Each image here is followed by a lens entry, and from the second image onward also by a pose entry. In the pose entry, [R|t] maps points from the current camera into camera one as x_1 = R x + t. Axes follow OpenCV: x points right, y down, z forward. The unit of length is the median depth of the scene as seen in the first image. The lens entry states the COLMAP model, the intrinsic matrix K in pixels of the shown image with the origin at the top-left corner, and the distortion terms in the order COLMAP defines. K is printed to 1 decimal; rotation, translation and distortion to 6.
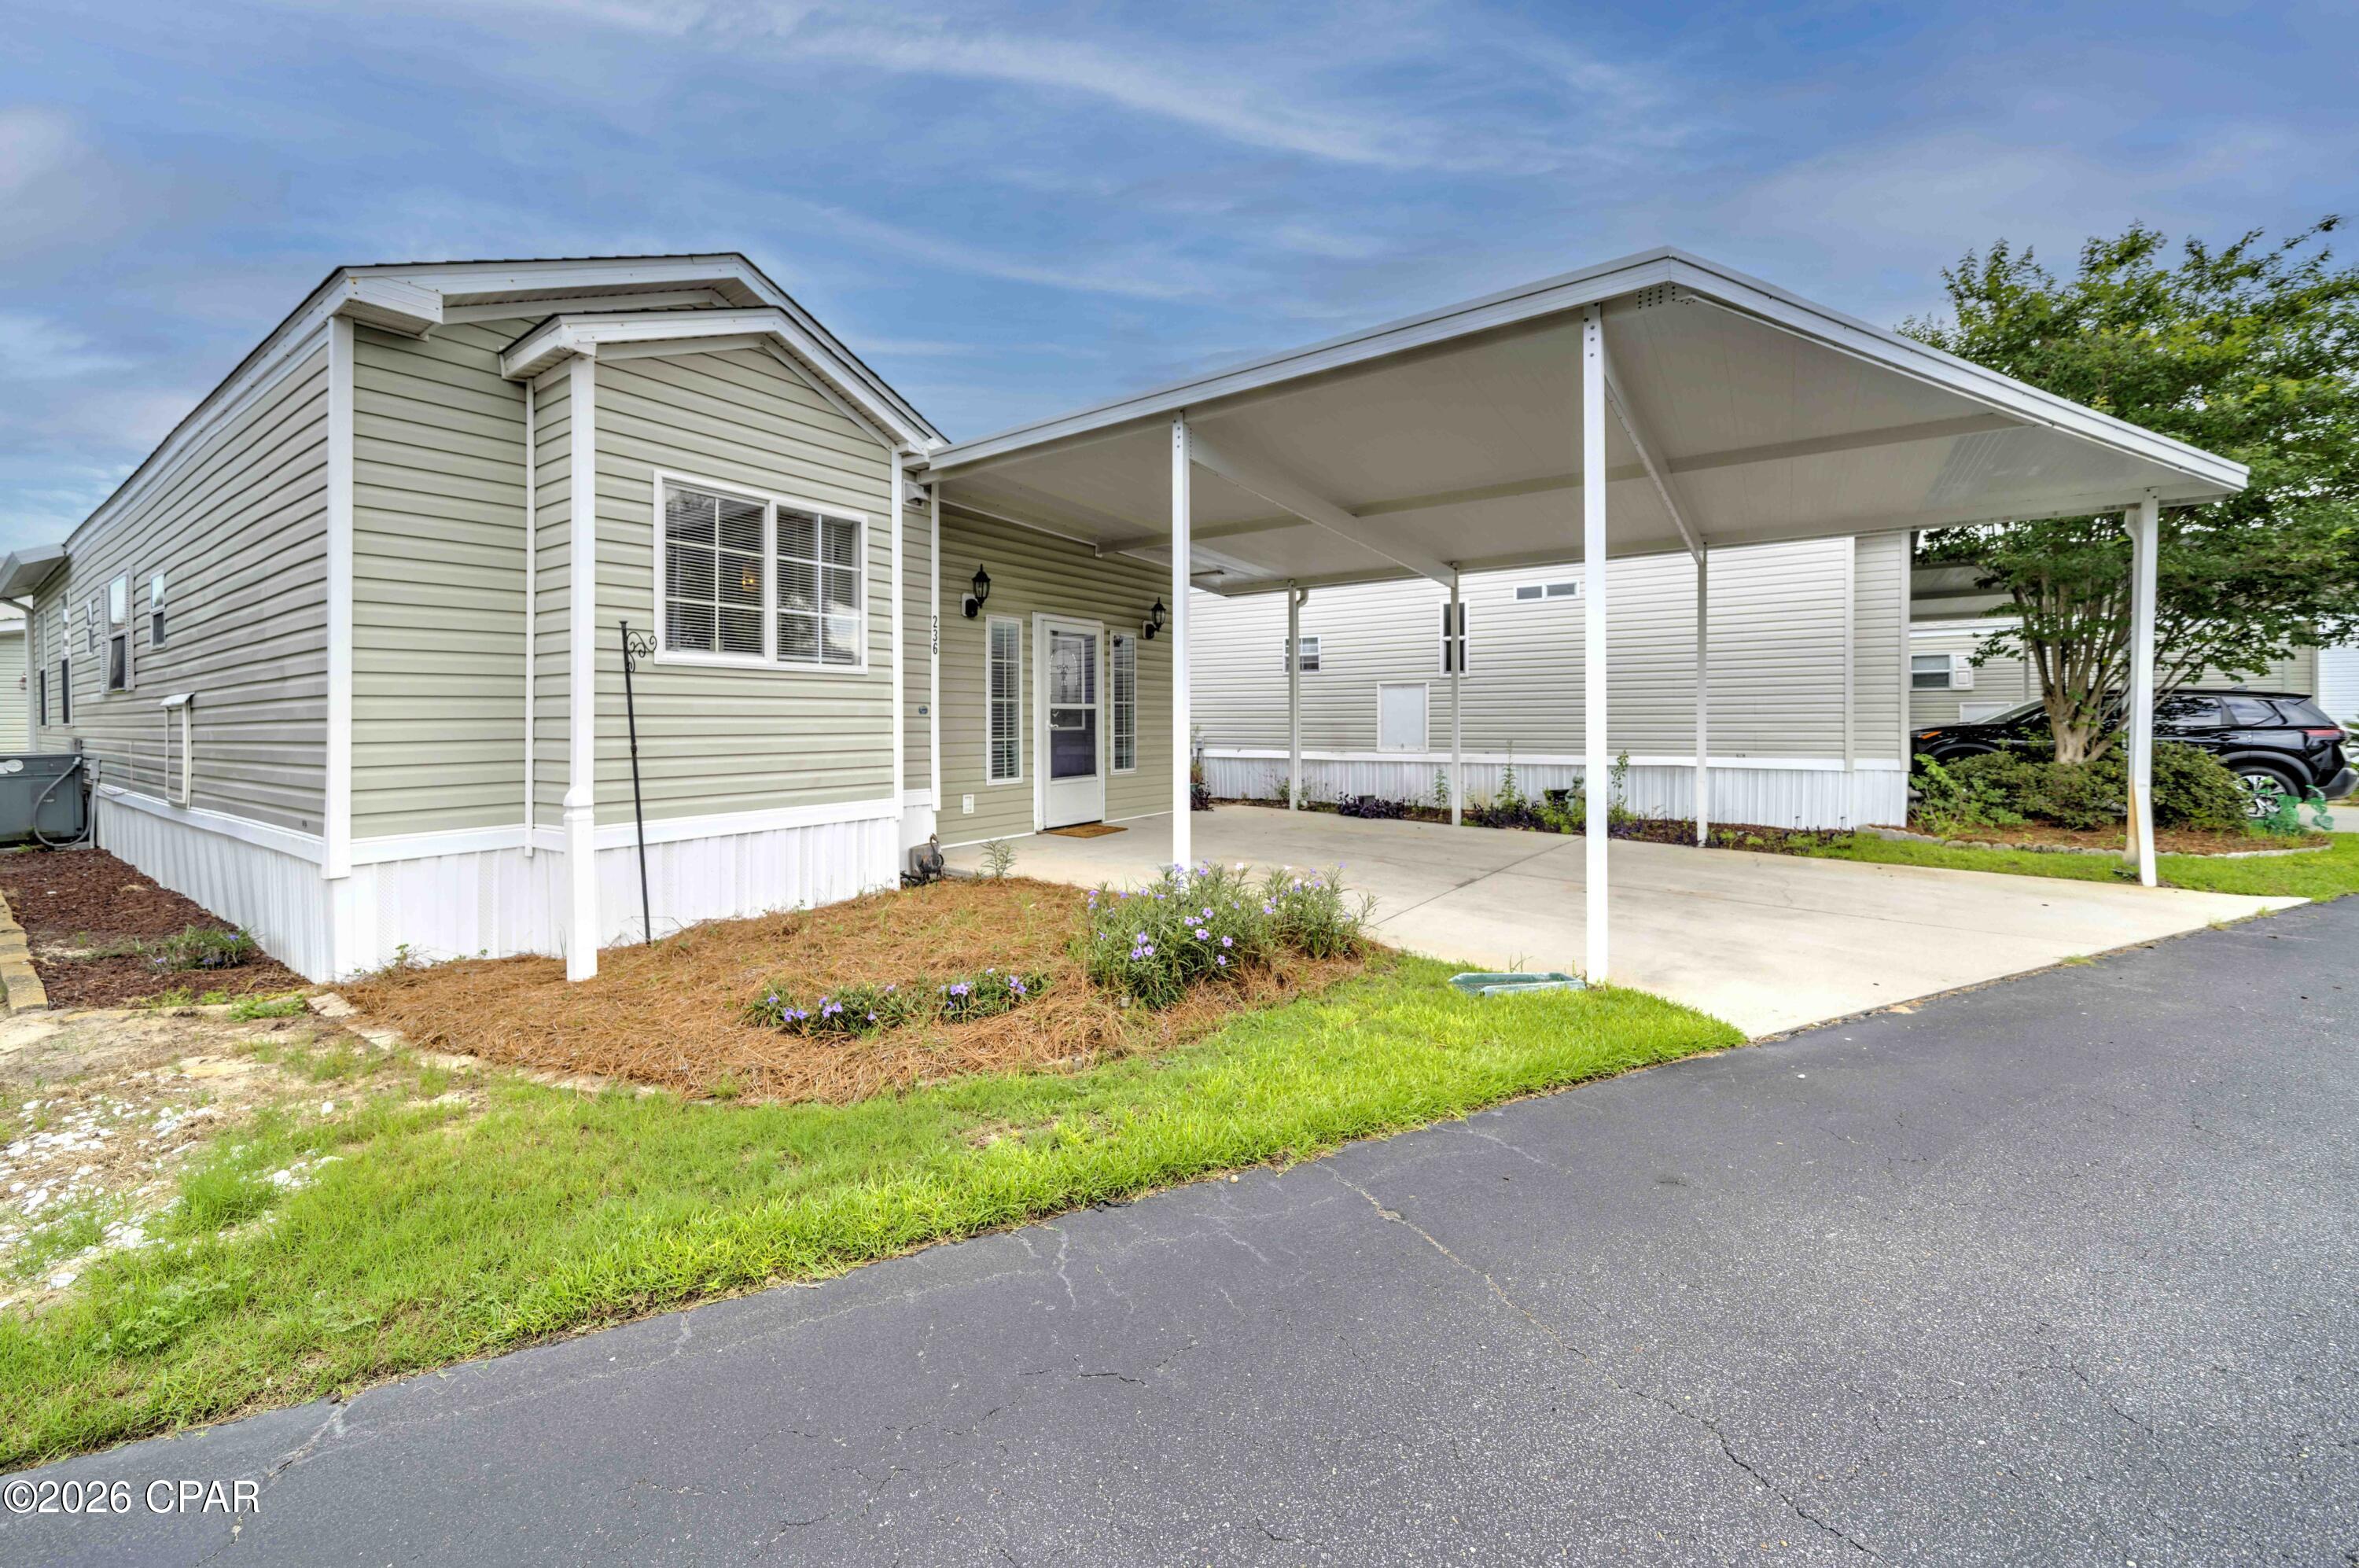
lens RADIAL K [[906.7, 0, 1177.7], [0, 906.7, 724.6], [0, 0, 1]] dist [-0.003639, -0.000160]
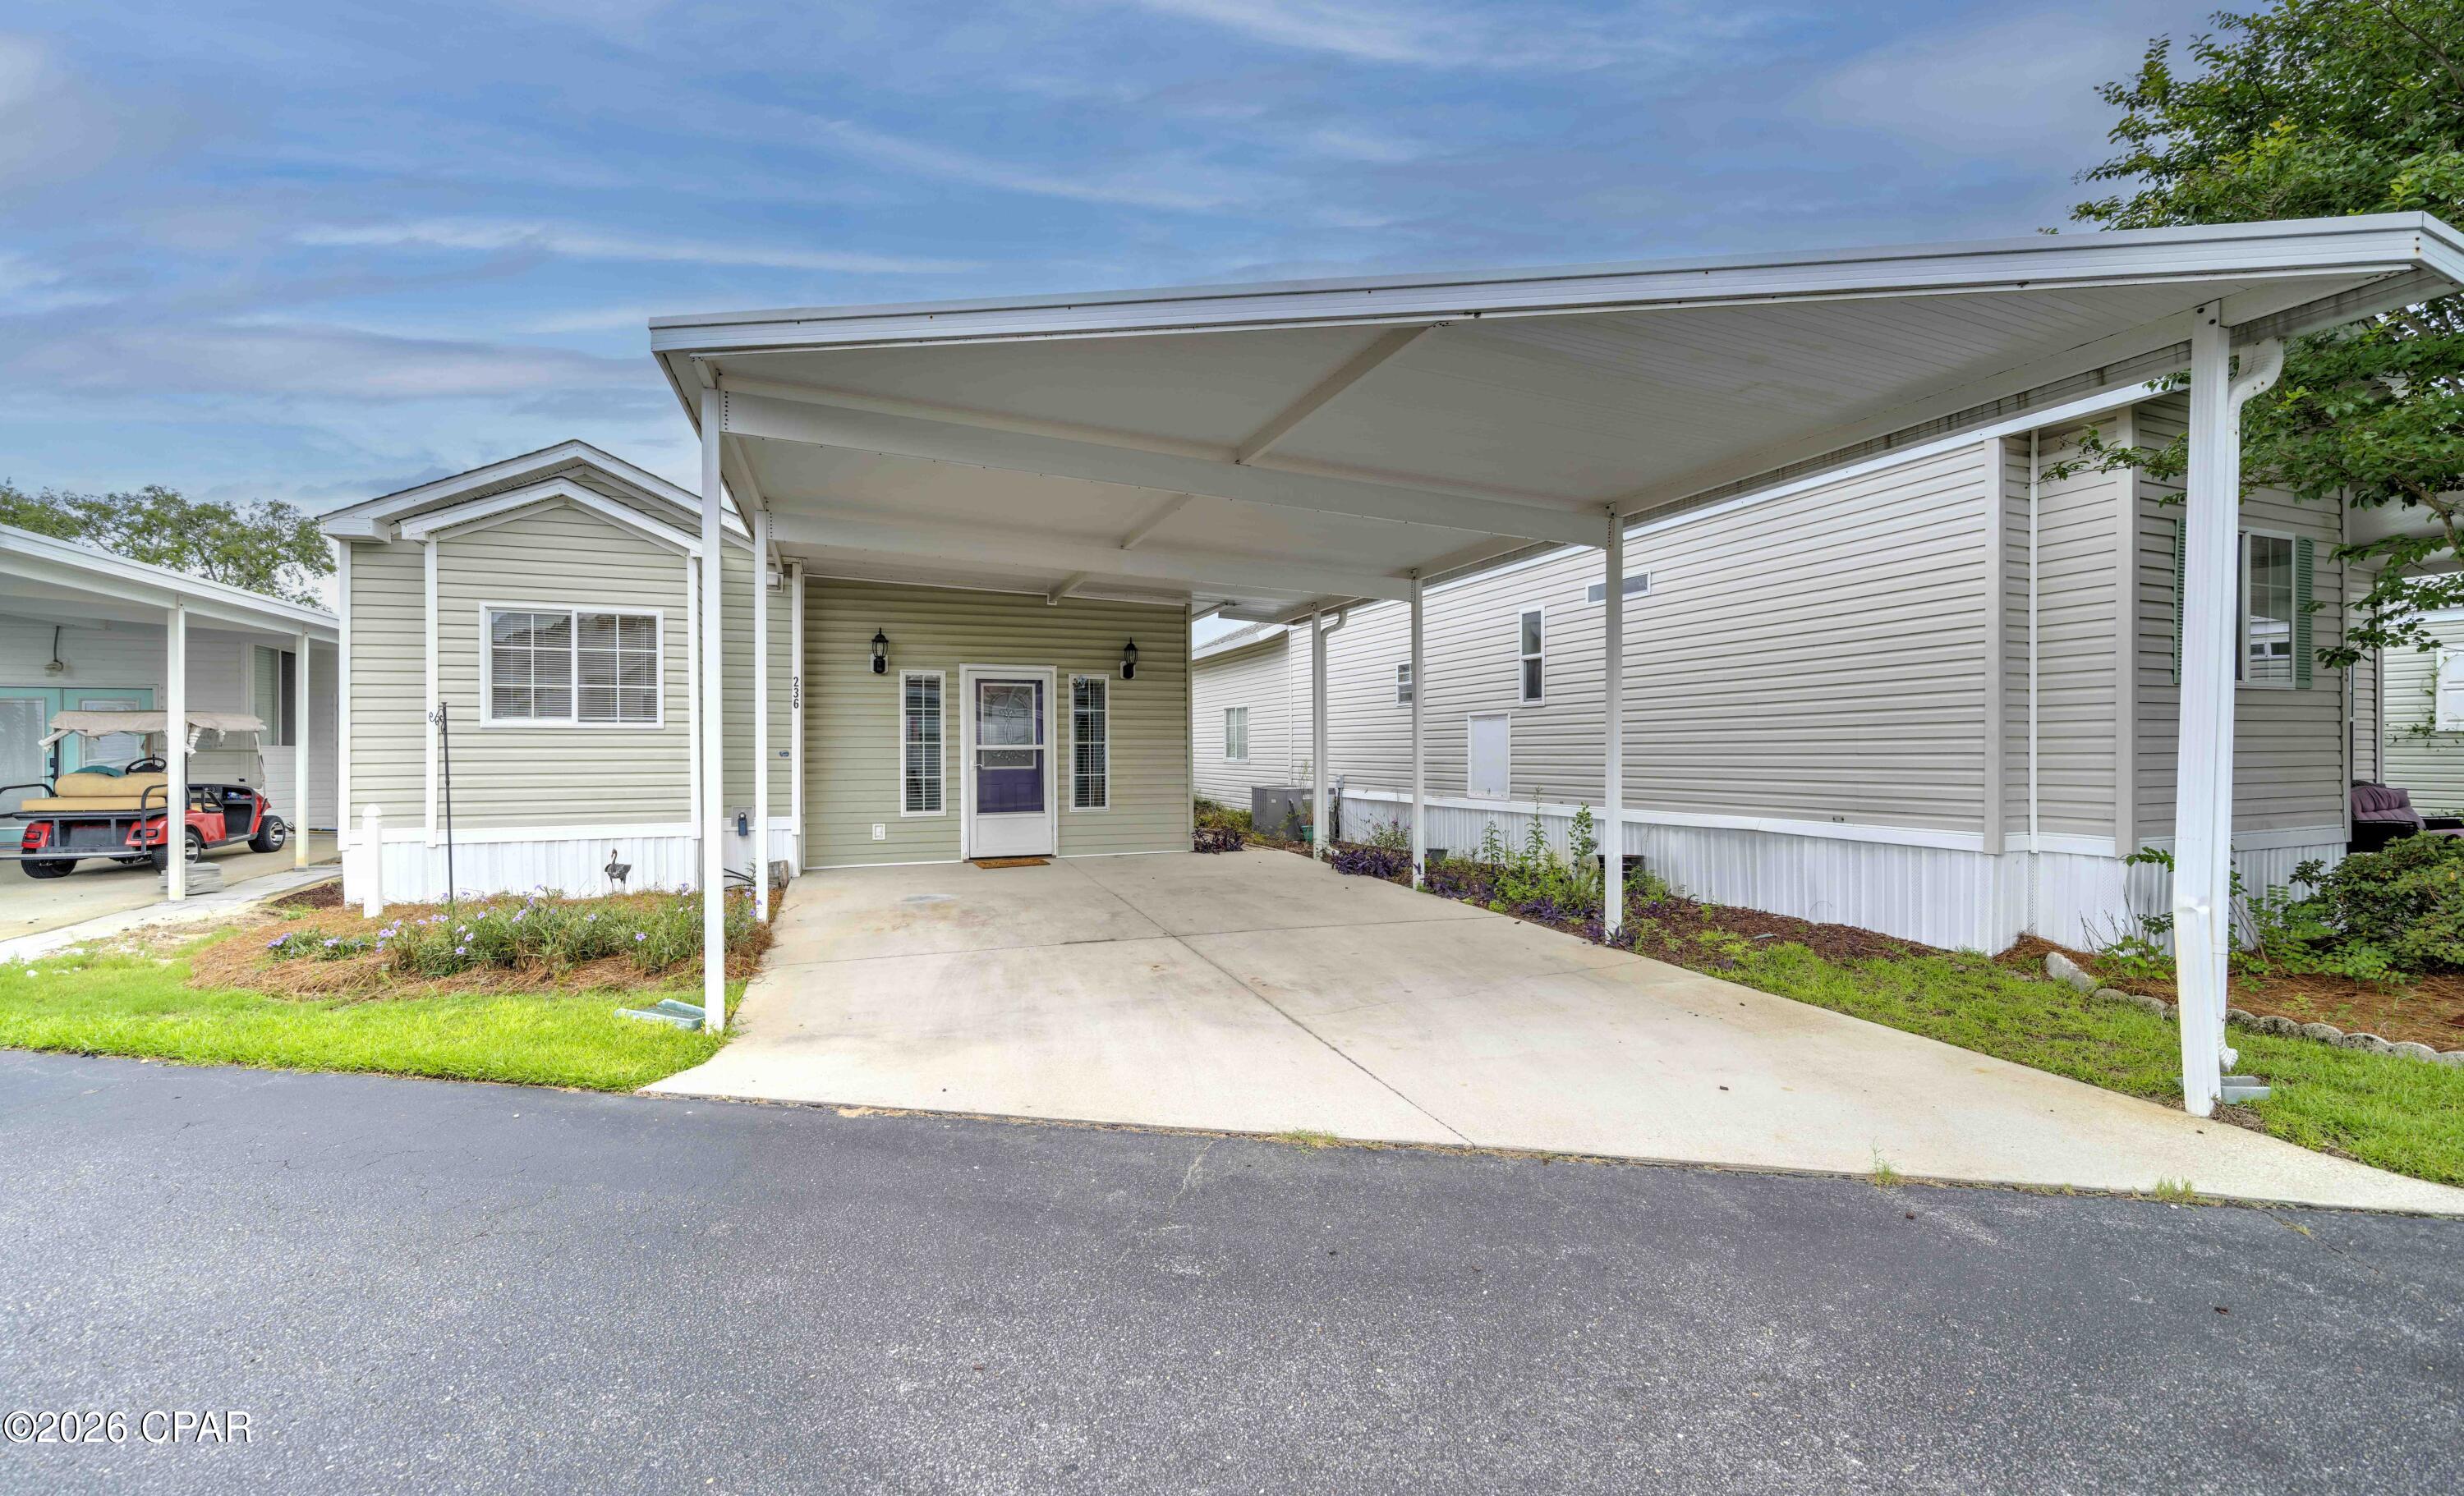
lens RADIAL K [[947.0, 0, 1194.2], [0, 947.0, 757.9], [0, 0, 1]] dist [-0.004116, -0.000025]
pose [[0.812199, 0.003500, -0.583371, 0.786724], [-0.001968, 0.999993, 0.003259, -0.012695], [0.583378, -0.001499, 0.812200, 0.229024]]
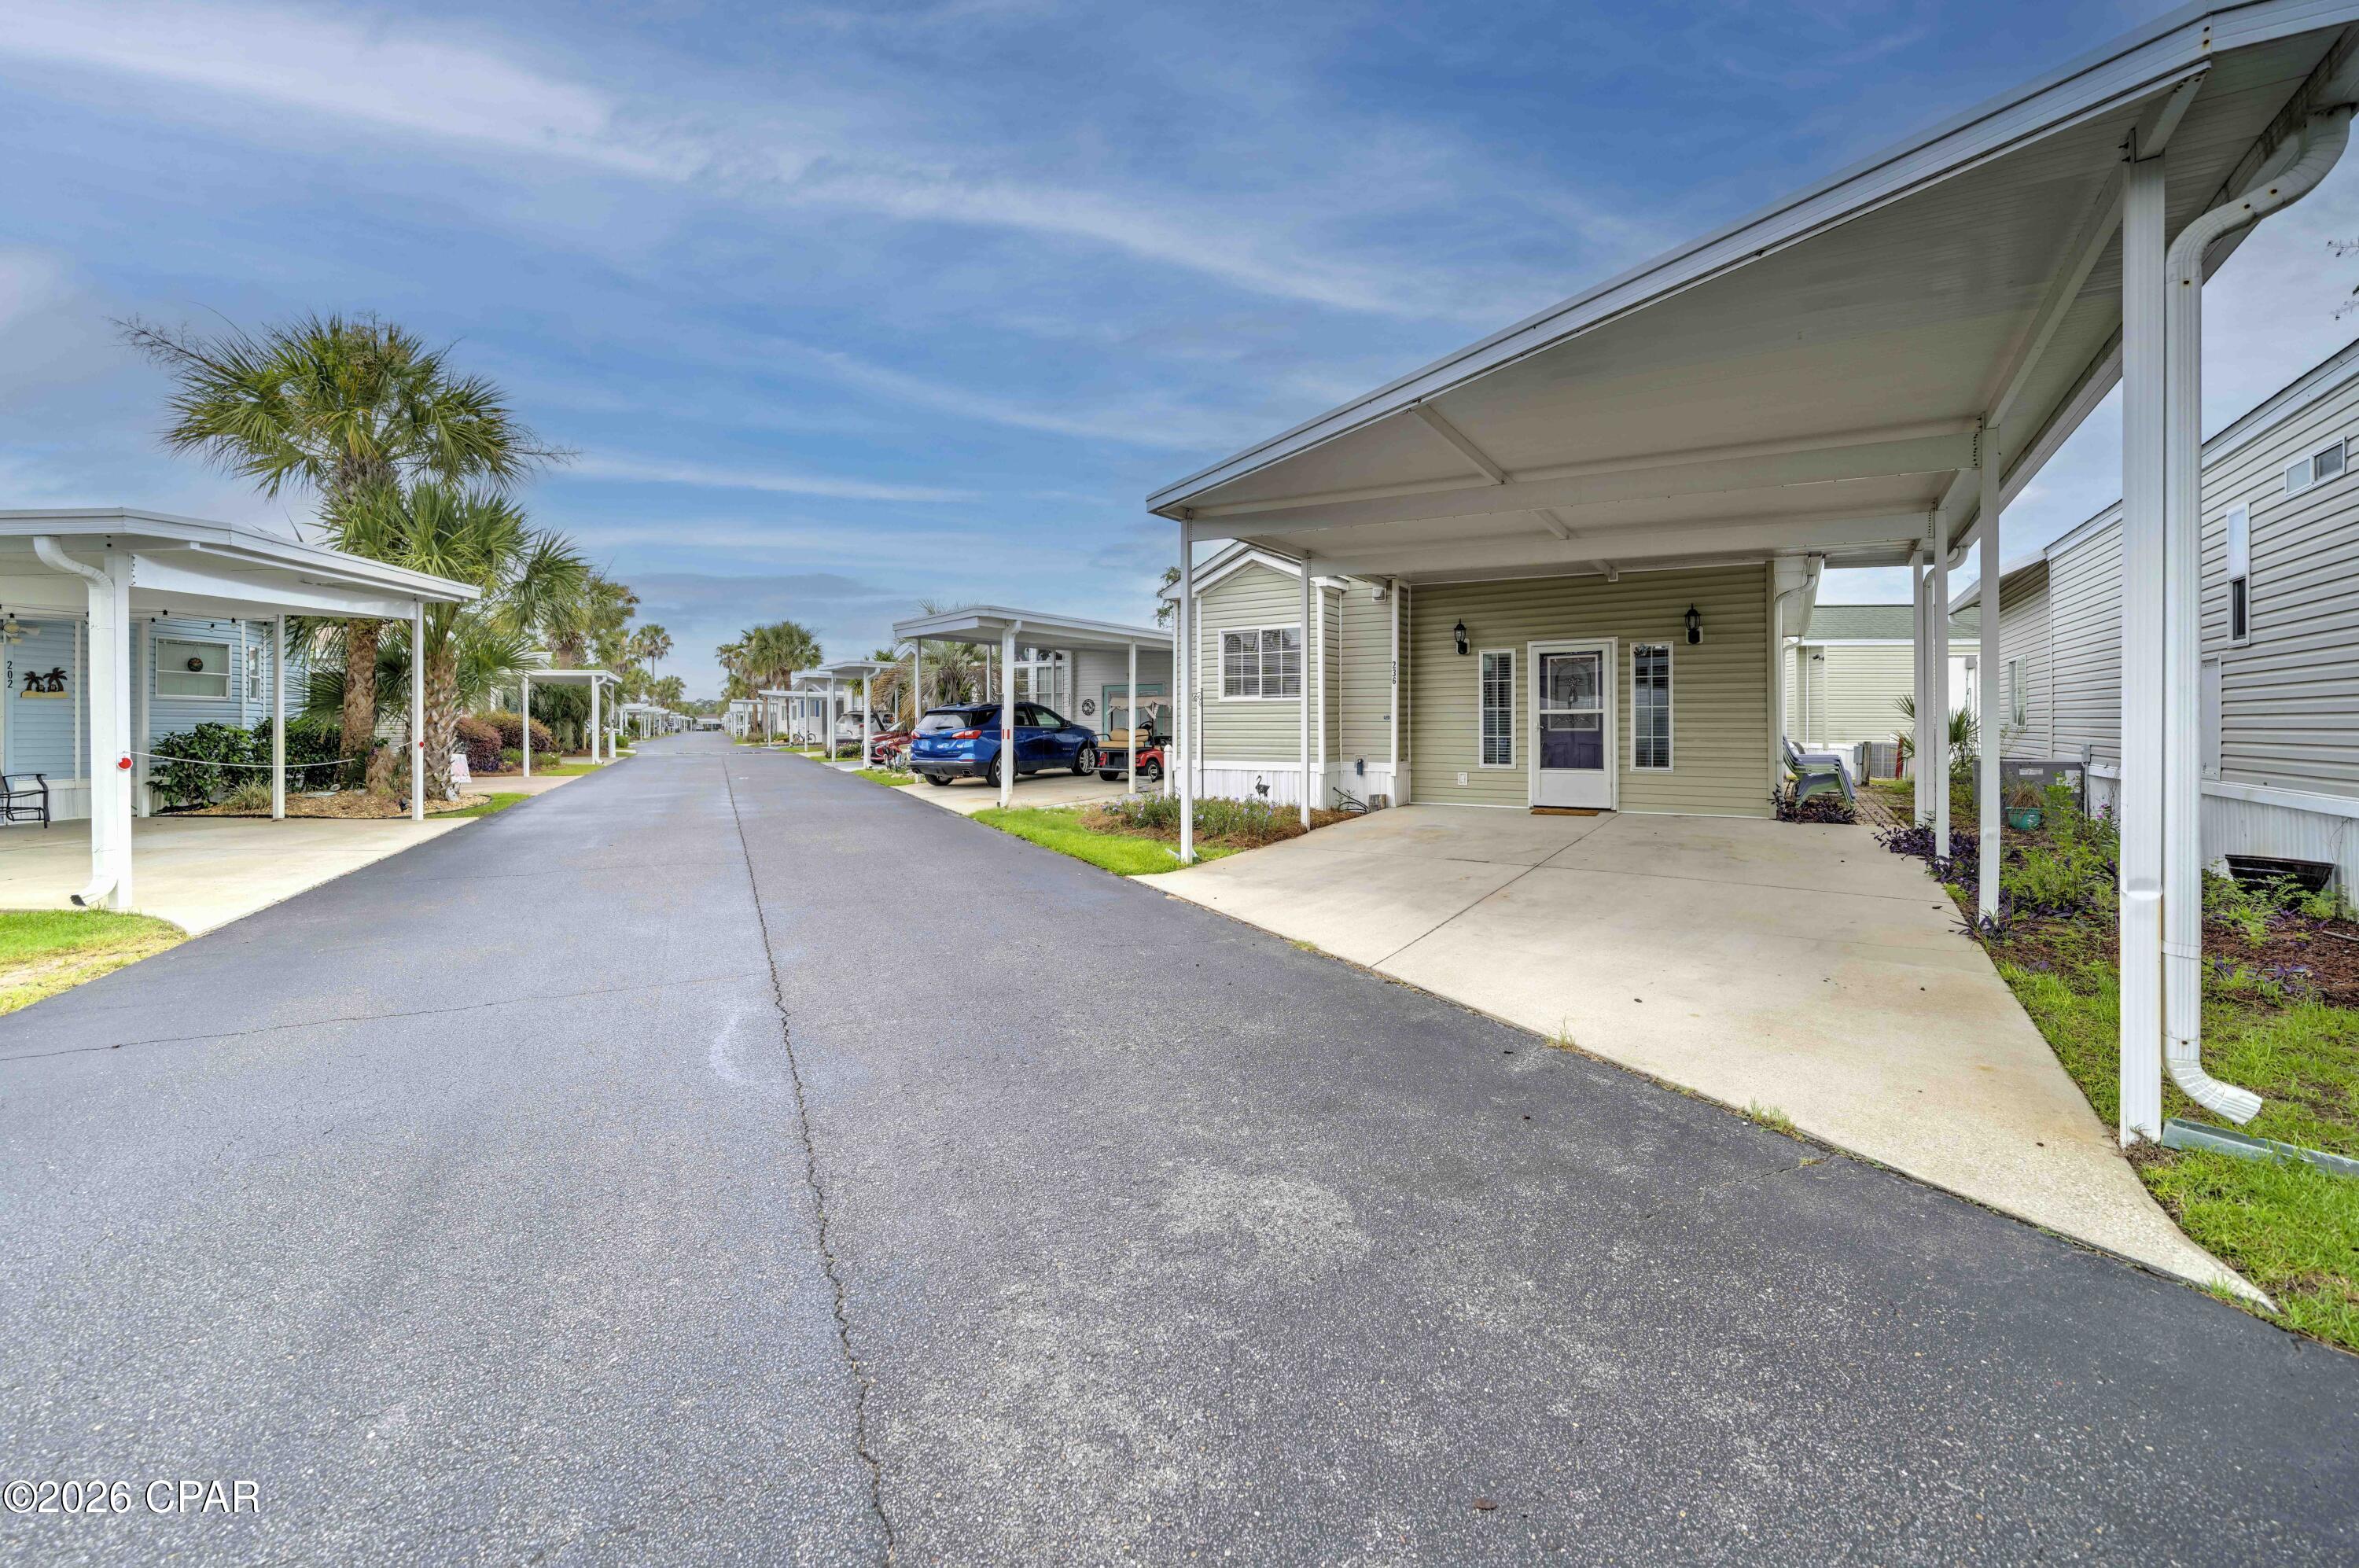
lens RADIAL K [[930.3, 0, 1180.1], [0, 930.3, 728.5], [0, 0, 1]] dist [-0.000149, 0.000036]
pose [[0.007449, 0.006684, -0.999950, 1.249813], [-0.003314, 0.999972, 0.006659, -0.004248], [0.999967, 0.003264, 0.007471, 0.499425]]
